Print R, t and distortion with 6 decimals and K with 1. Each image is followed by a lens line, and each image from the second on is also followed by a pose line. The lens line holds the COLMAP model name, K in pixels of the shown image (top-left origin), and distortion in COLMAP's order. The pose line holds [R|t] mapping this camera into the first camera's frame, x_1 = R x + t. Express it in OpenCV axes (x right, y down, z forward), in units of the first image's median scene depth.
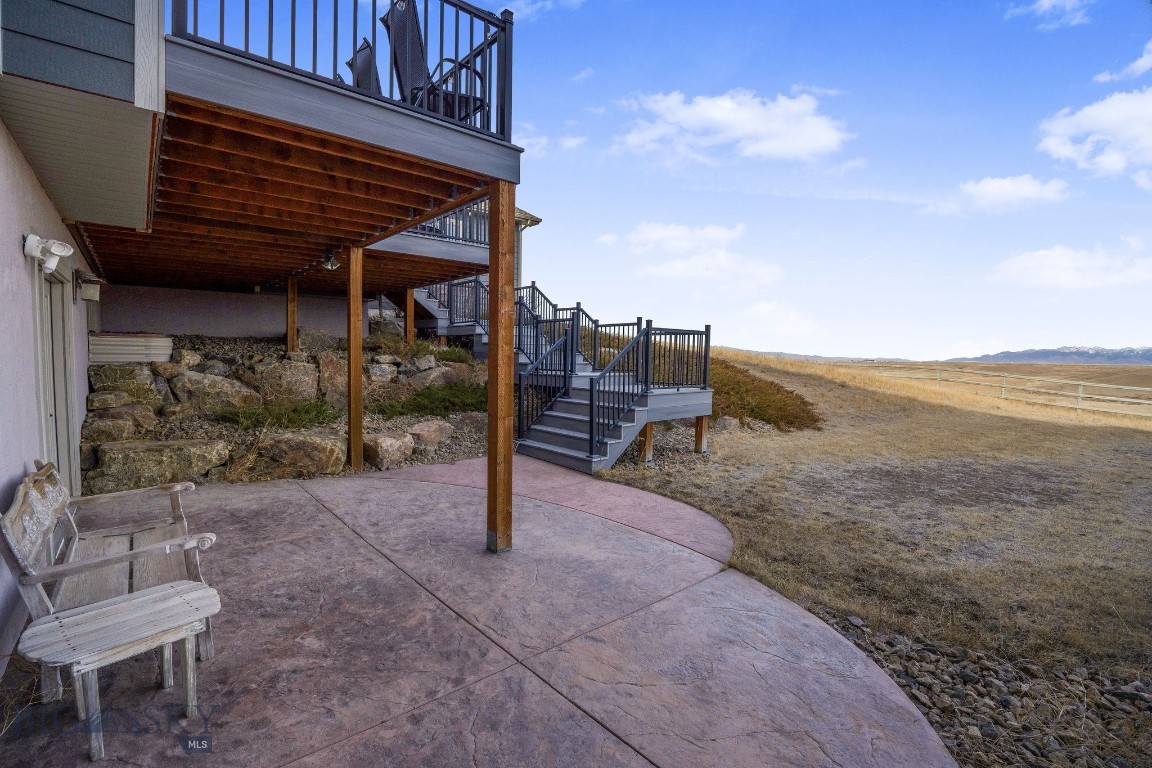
lens RADIAL K [[502.6, 0, 574.9], [0, 502.6, 385.2], [0, 0, 1]] dist [-0.027906, -0.000158]
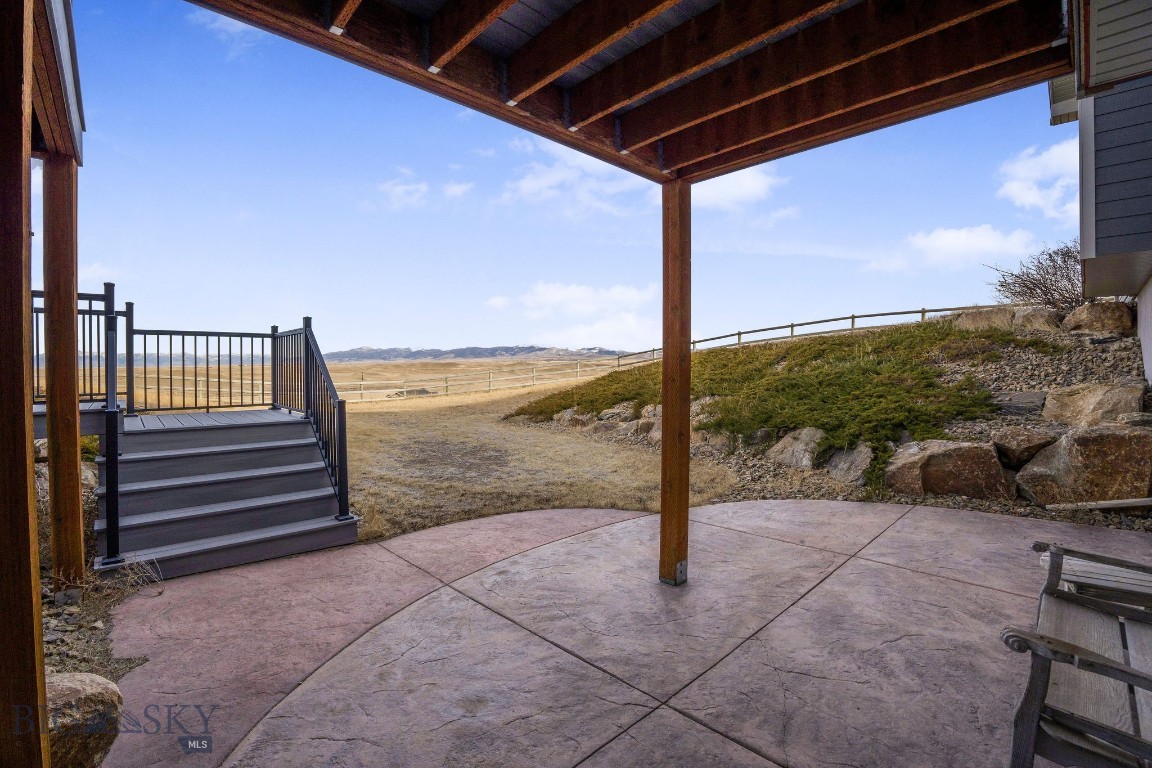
lens RADIAL K [[502.6, 0, 573.9], [0, 502.6, 375.9], [0, 0, 1]] dist [-0.027906, -0.000158]
pose [[-0.022542, -0.029379, 0.999314, -0.801654], [0.048874, 0.998341, 0.030453, -0.064452], [-0.998551, 0.049527, -0.021069, 0.895512]]
